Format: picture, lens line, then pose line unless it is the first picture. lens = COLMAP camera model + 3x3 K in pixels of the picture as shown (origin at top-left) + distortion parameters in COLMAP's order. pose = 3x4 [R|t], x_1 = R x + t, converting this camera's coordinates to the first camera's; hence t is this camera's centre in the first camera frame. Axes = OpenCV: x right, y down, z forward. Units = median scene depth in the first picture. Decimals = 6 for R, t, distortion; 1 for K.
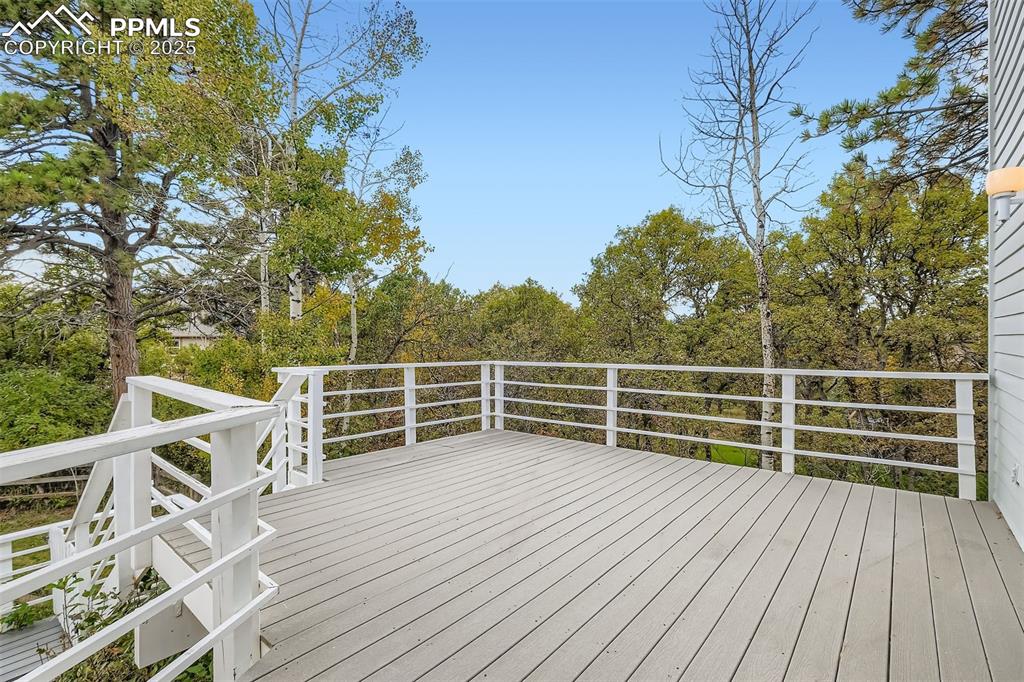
lens RADIAL K [[455.9, 0, 509.1], [0, 455.9, 342.2], [0, 0, 1]] dist [0.001734, 0.001541]
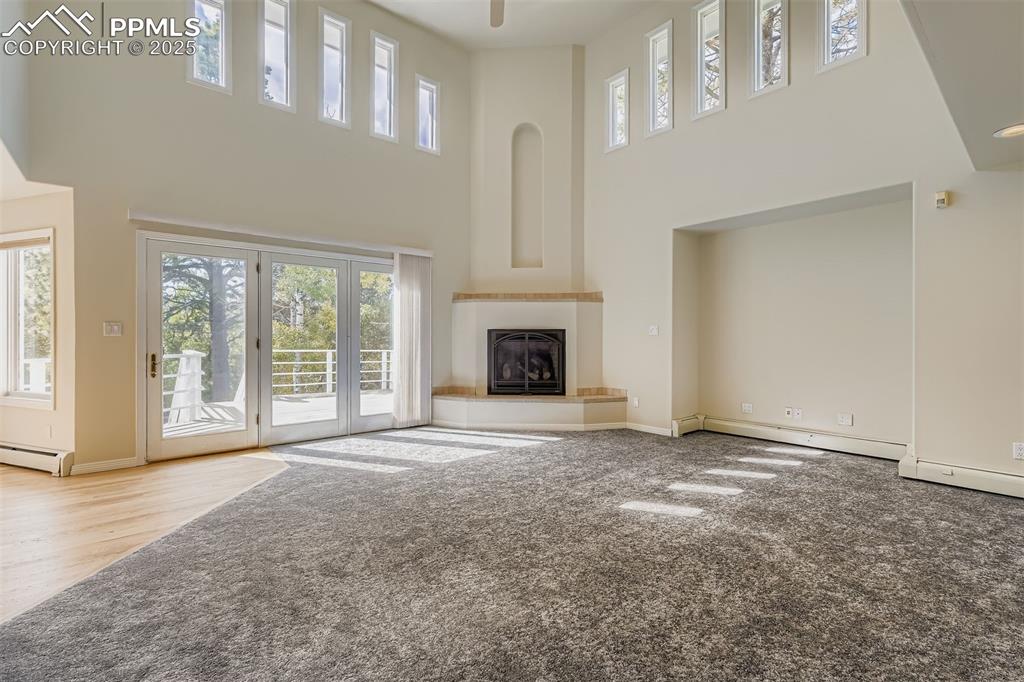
lens RADIAL K [[455.9, 0, 515.0], [0, 455.9, 338.7], [0, 0, 1]] dist [0.001734, 0.001541]
pose [[0.982439, 0.004310, -0.186533, 0.762269], [-0.003544, 0.999984, 0.004442, -0.008723], [0.186549, -0.003703, 0.982439, -0.610297]]
